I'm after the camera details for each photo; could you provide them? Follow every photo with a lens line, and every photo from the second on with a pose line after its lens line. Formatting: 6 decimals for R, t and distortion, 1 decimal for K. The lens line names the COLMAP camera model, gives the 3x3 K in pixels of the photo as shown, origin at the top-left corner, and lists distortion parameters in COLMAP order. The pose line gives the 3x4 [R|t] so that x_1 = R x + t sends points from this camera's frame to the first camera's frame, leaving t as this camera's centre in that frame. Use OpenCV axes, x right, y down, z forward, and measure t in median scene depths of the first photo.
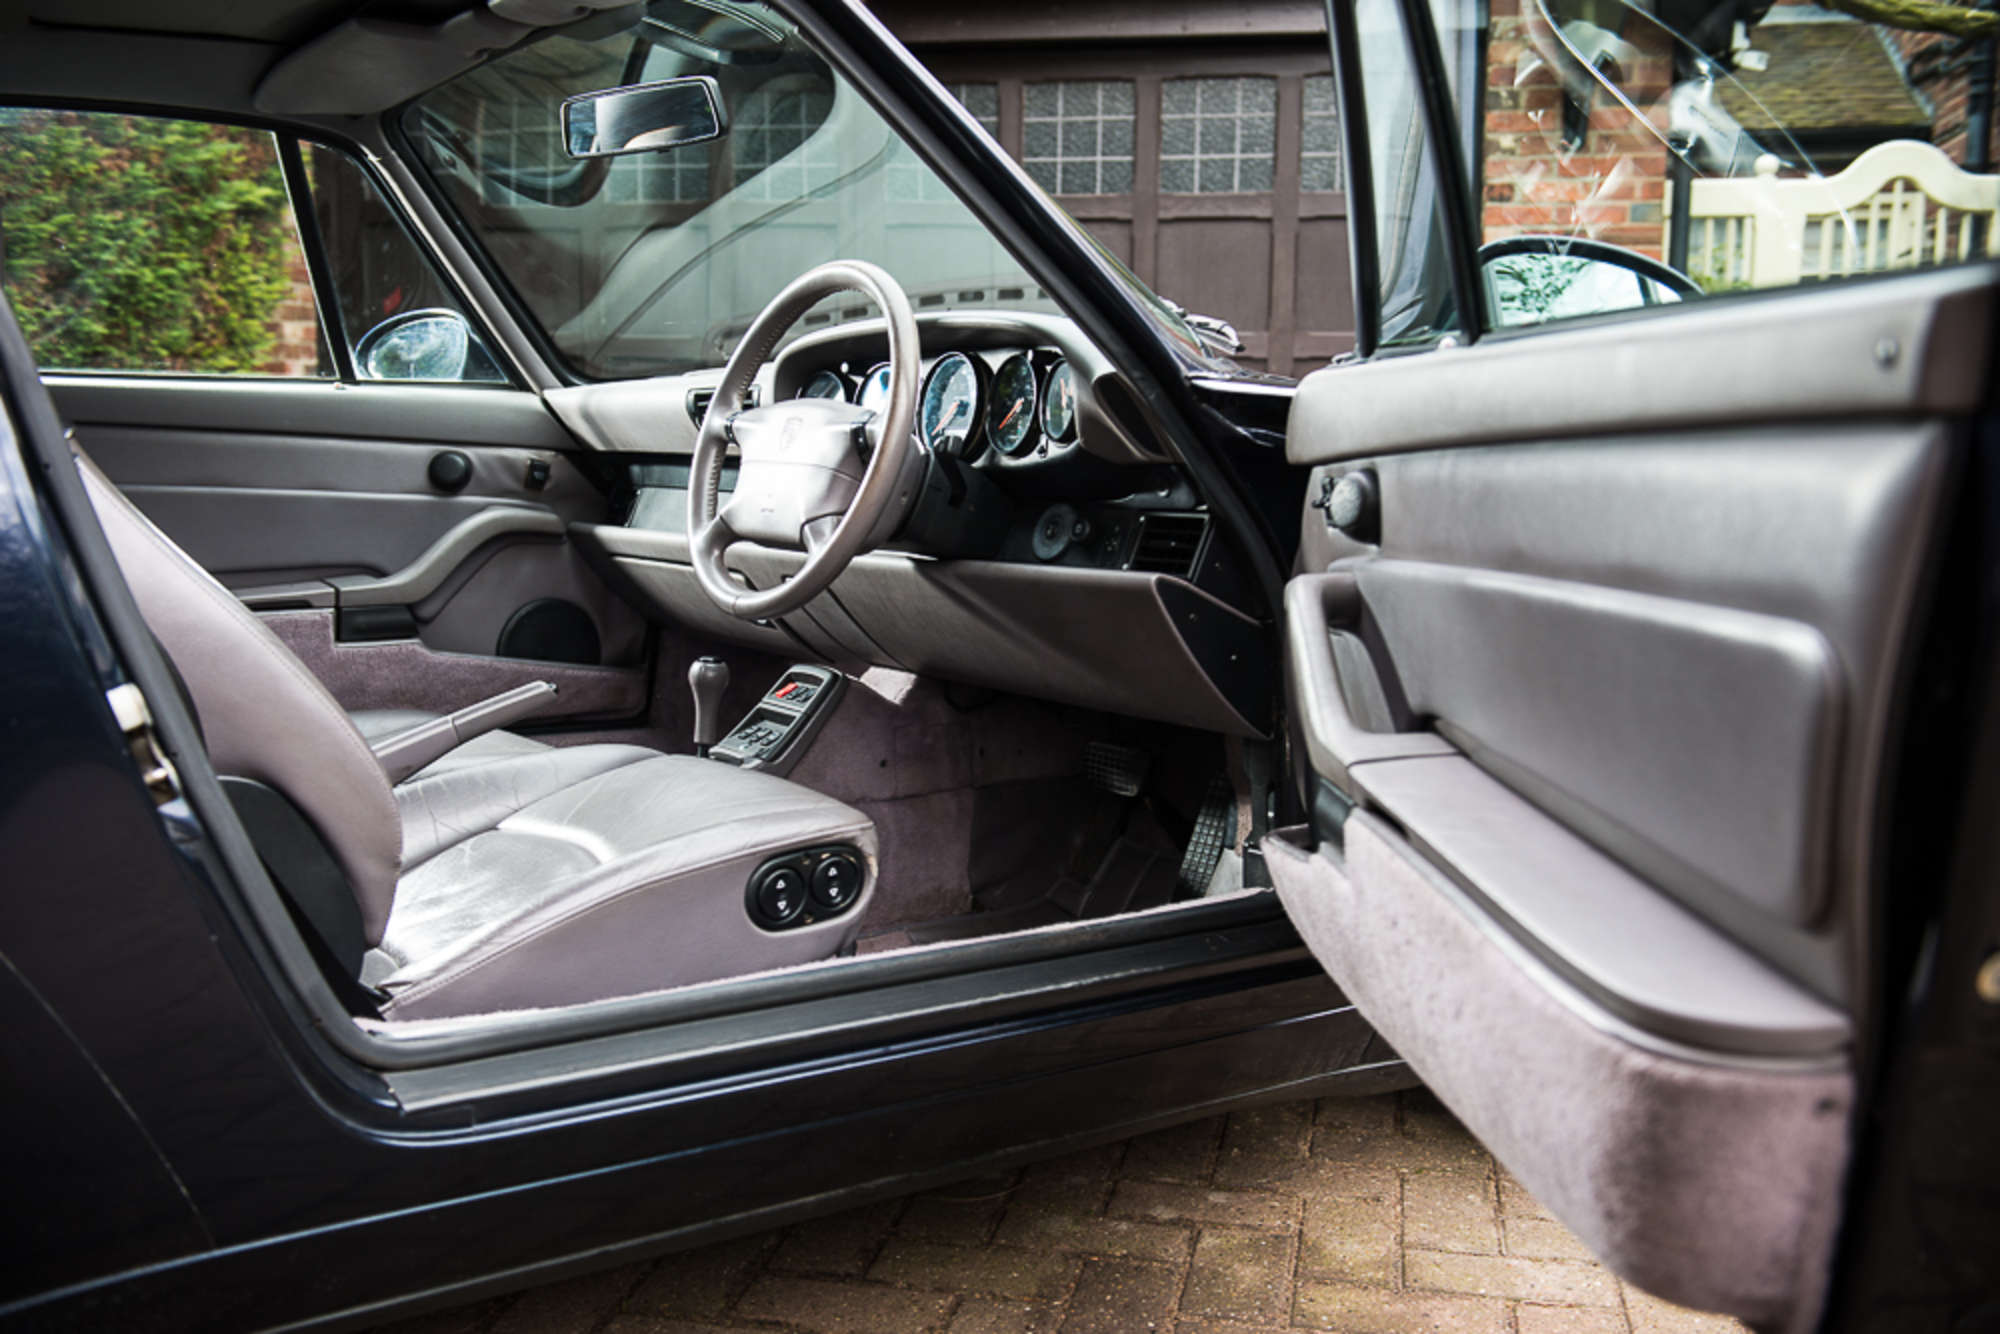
lens RADIAL K [[1986.7, 0, 1002.2], [0, 1986.7, 667.9], [0, 0, 1]] dist [0.055277, 0.000000]
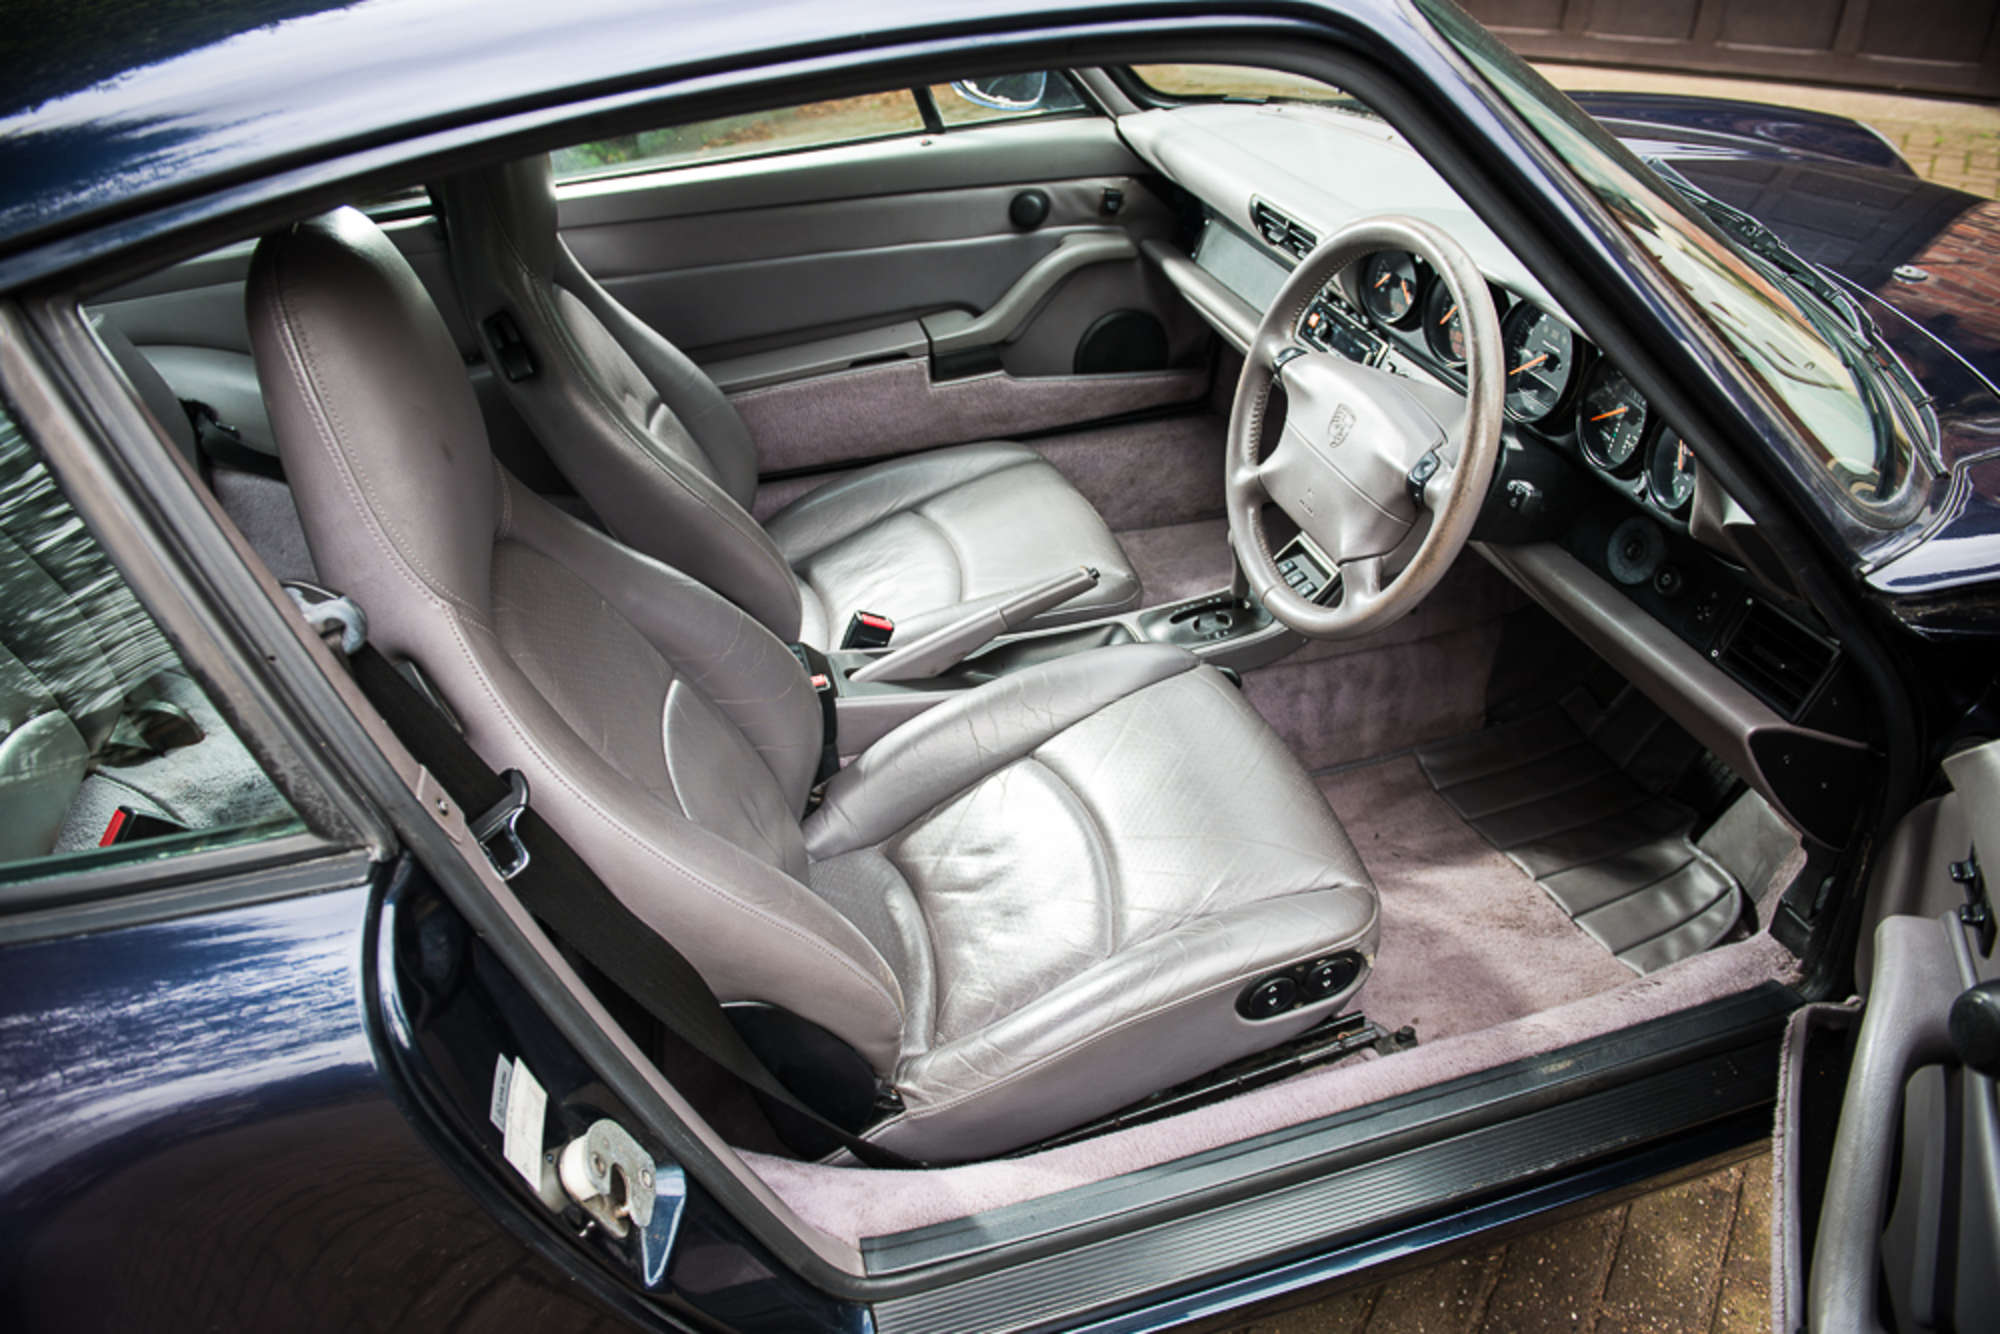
lens RADIAL K [[1366.6, 0, 999.3], [0, 1366.6, 667.7], [0, 0, 1]] dist [-0.029671, 0.000454]
pose [[0.938754, 0.153466, -0.308529, -0.034641], [0.027889, 0.858579, 0.511923, -0.259837], [0.343458, -0.489174, 0.801714, 0.308218]]
